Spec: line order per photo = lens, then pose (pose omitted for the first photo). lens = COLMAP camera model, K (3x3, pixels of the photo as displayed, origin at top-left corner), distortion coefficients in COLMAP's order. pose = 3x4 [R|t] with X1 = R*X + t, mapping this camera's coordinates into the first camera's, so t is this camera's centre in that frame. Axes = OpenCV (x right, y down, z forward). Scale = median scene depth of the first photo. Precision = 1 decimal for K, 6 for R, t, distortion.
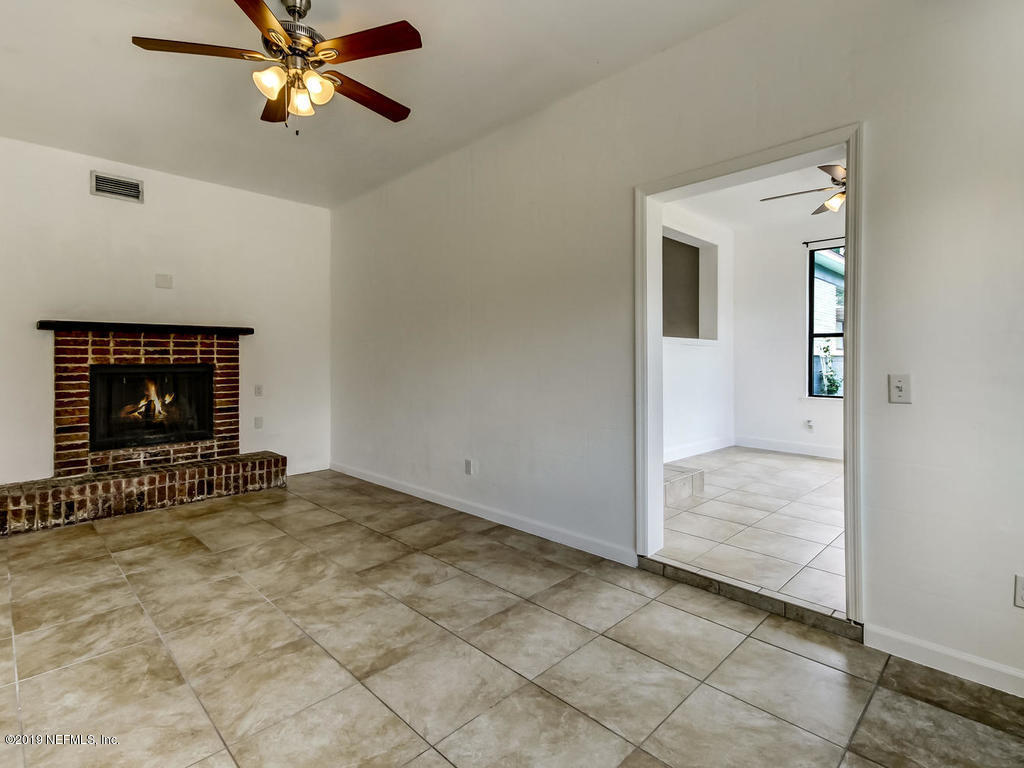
lens RADIAL K [[517.0, 0, 520.7], [0, 517.0, 360.7], [0, 0, 1]] dist [0.014475, 0.001541]
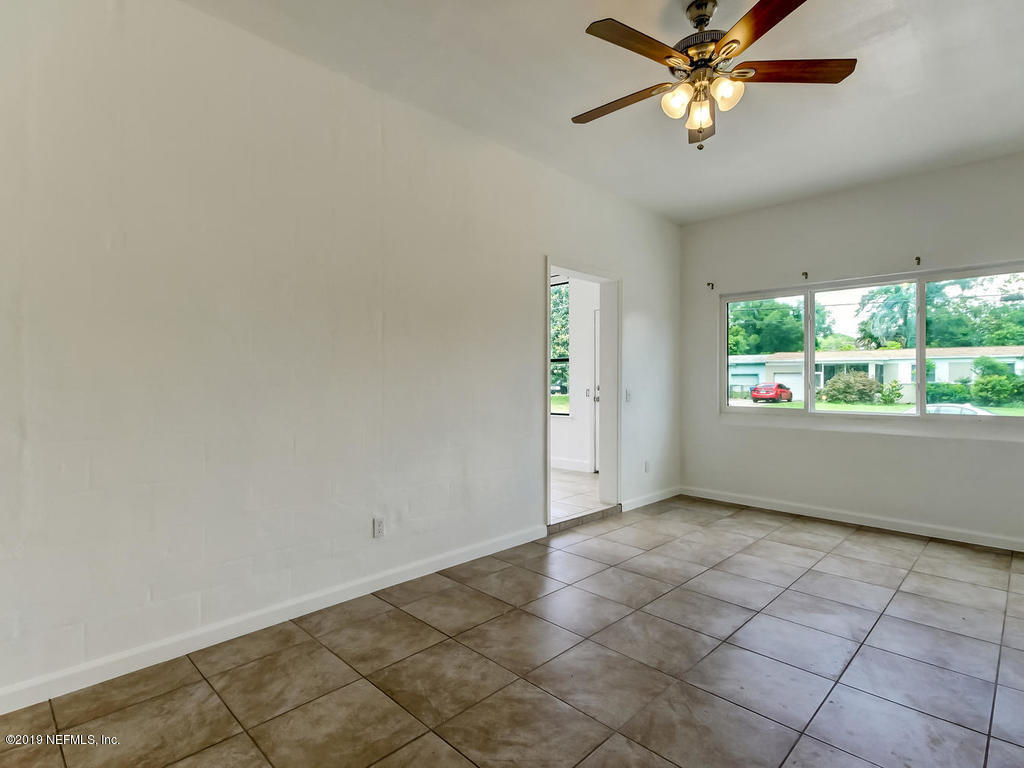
lens RADIAL K [[517.0, 0, 505.5], [0, 517.0, 385.4], [0, 0, 1]] dist [0.014475, 0.001541]
pose [[0.013727, -0.011917, 0.999835, -1.195159], [-0.001144, 0.999928, 0.011933, -0.010201], [-0.999905, -0.001308, 0.013712, 1.156963]]
